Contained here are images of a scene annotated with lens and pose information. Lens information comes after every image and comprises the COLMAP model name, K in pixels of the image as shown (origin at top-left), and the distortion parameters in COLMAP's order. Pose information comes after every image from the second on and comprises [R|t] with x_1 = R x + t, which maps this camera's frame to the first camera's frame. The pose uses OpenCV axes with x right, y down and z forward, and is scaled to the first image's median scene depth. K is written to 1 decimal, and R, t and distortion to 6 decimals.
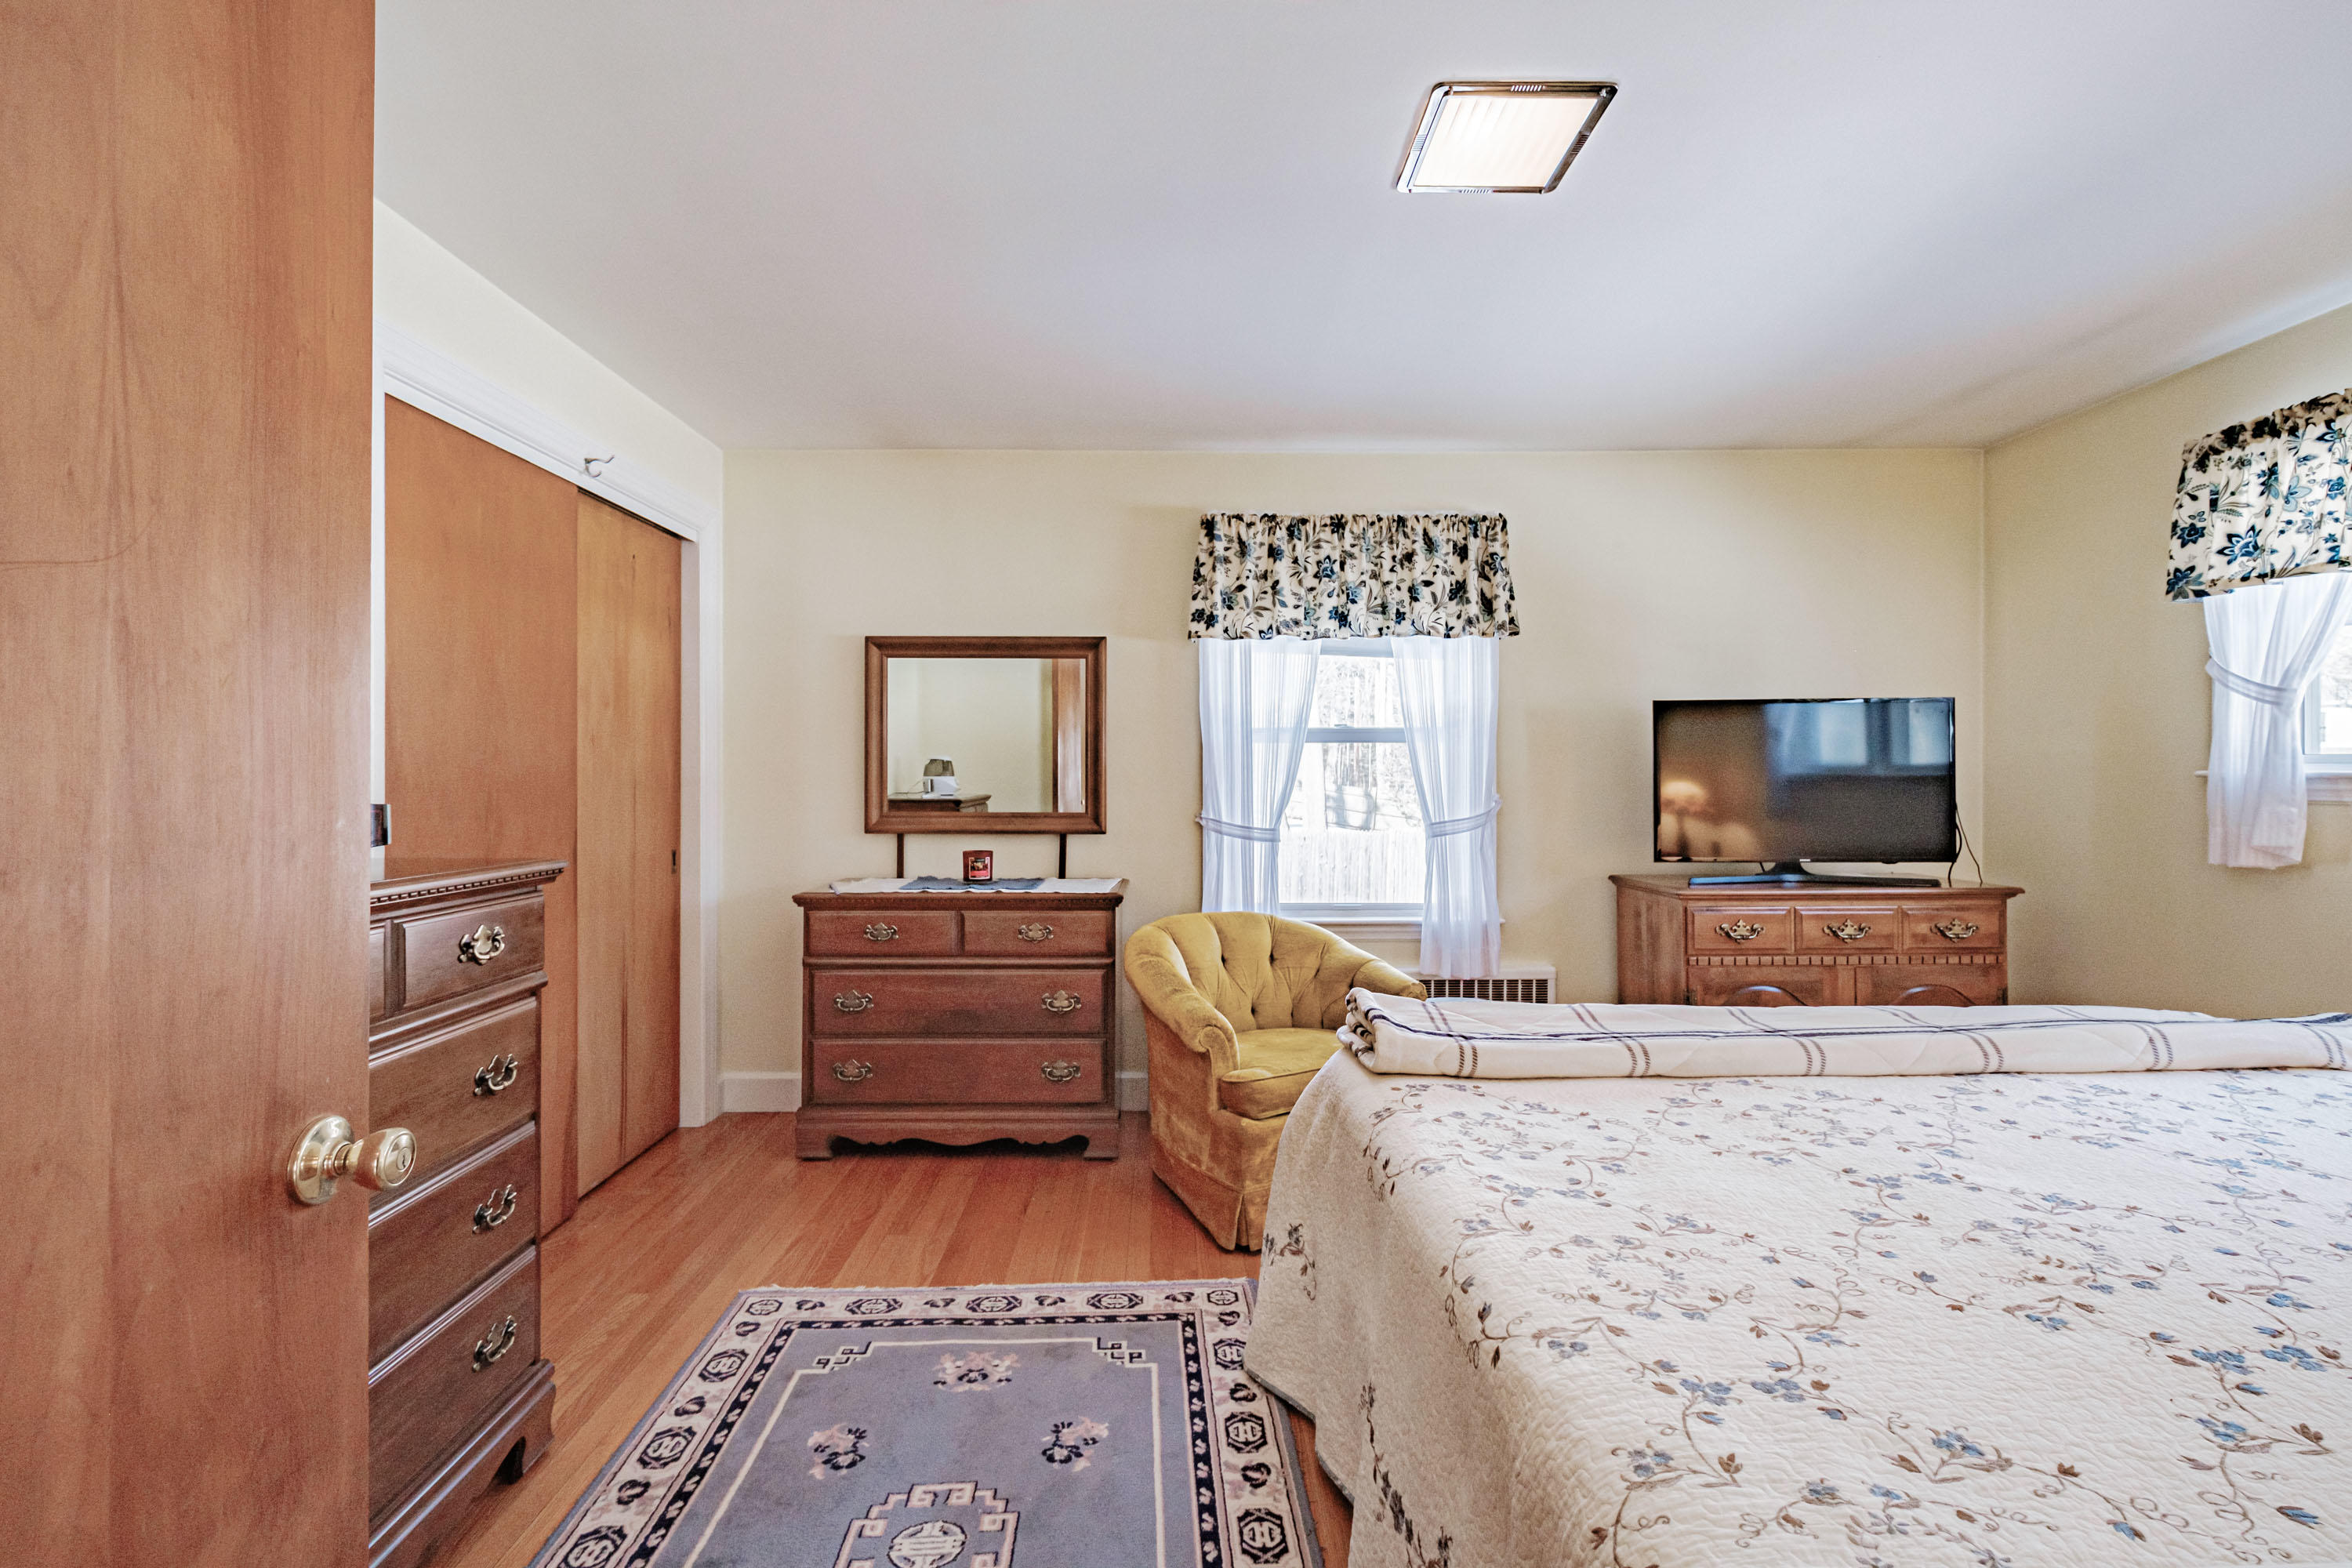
lens RADIAL K [[1057.4, 0, 1178.8], [0, 1057.4, 772.2], [0, 0, 1]] dist [0.004784, 0.000153]
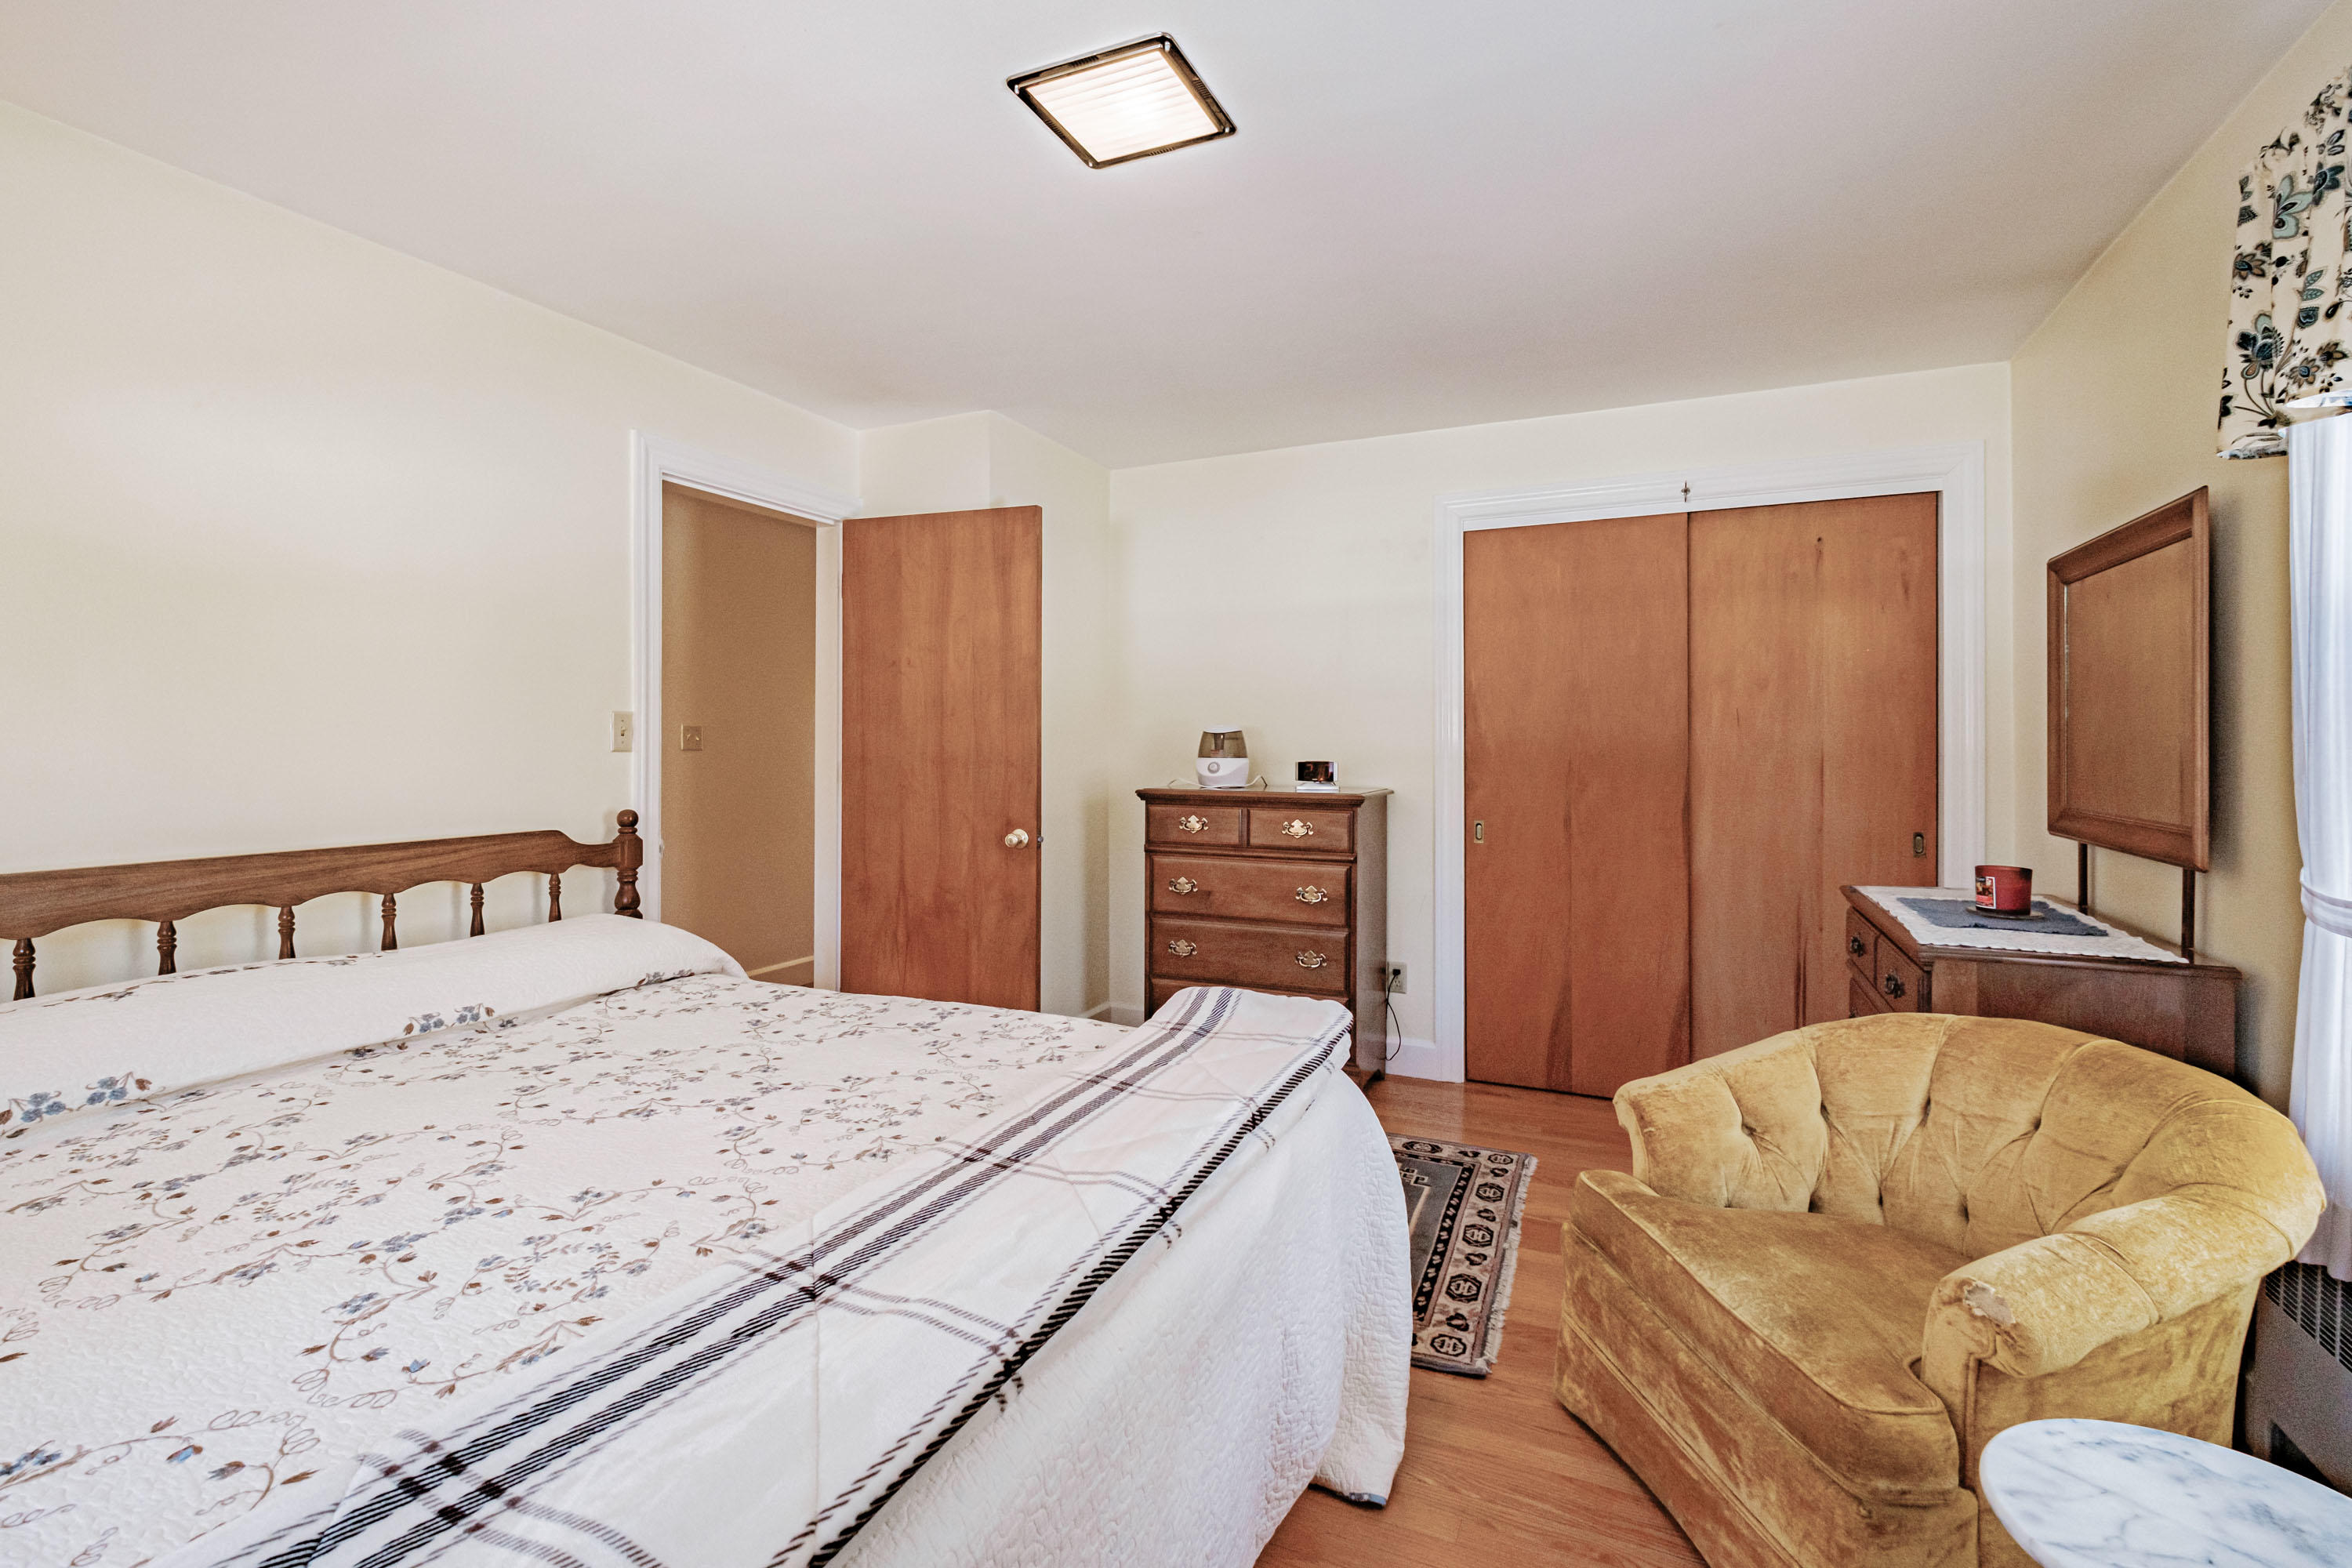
lens RADIAL K [[1057.4, 0, 1178.8], [0, 1057.4, 772.2], [0, 0, 1]] dist [0.004784, 0.000153]
pose [[-0.416412, 0.027040, -0.908774, 0.914168], [0.016496, 0.999618, 0.022184, 0.010926], [0.909026, -0.005753, -0.416699, 1.192667]]
